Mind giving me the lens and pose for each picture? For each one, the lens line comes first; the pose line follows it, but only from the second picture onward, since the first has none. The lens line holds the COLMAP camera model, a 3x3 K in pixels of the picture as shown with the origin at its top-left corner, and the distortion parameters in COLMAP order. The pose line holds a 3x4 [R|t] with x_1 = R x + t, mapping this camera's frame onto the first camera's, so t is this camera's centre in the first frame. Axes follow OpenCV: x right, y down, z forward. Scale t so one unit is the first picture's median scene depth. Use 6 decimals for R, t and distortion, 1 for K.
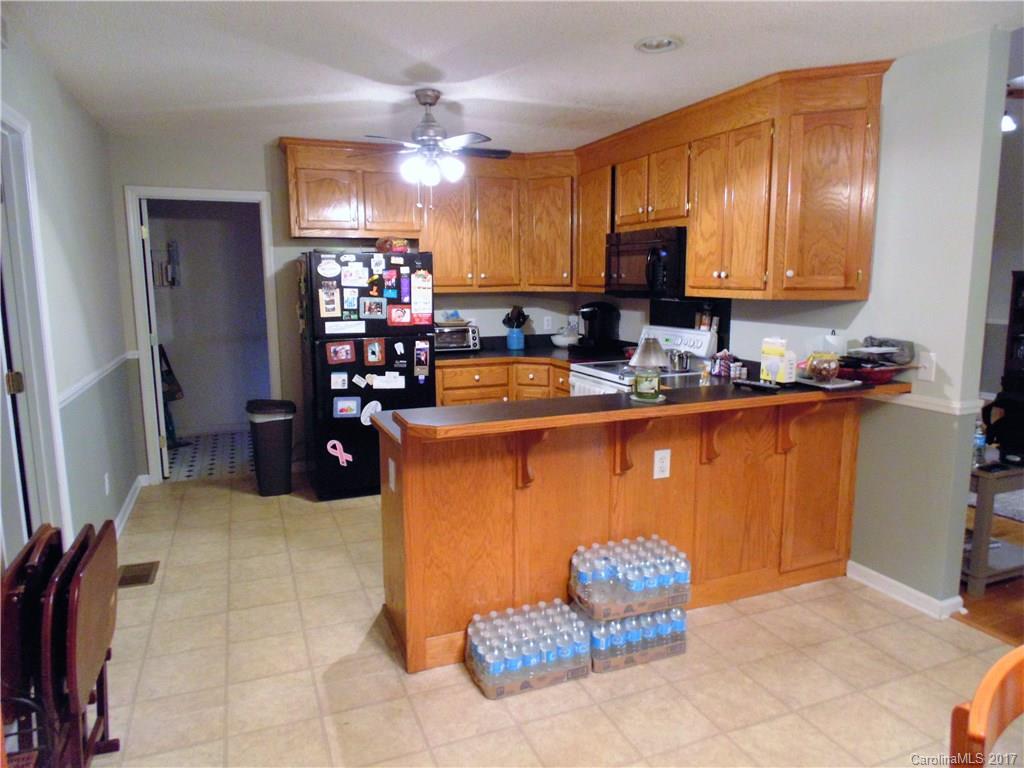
lens RADIAL K [[684.5, 0, 512.0], [0, 684.5, 384.0], [0, 0, 1]] dist [-0.004921, -0.000424]
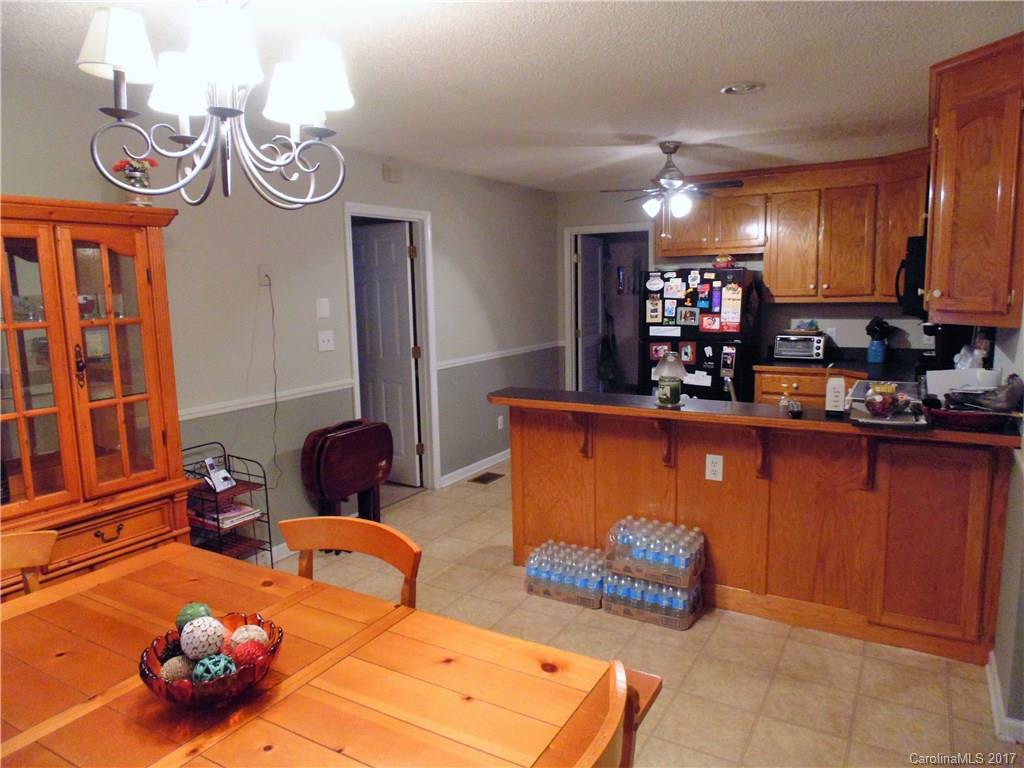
lens RADIAL K [[679.2, 0, 513.5], [0, 679.2, 378.5], [0, 0, 1]] dist [0.006712, -0.000235]
pose [[0.607794, 0.101806, -0.787542, 0.559279], [-0.102398, 0.993516, 0.049406, -0.030593], [0.787465, 0.050614, 0.614277, 0.038203]]
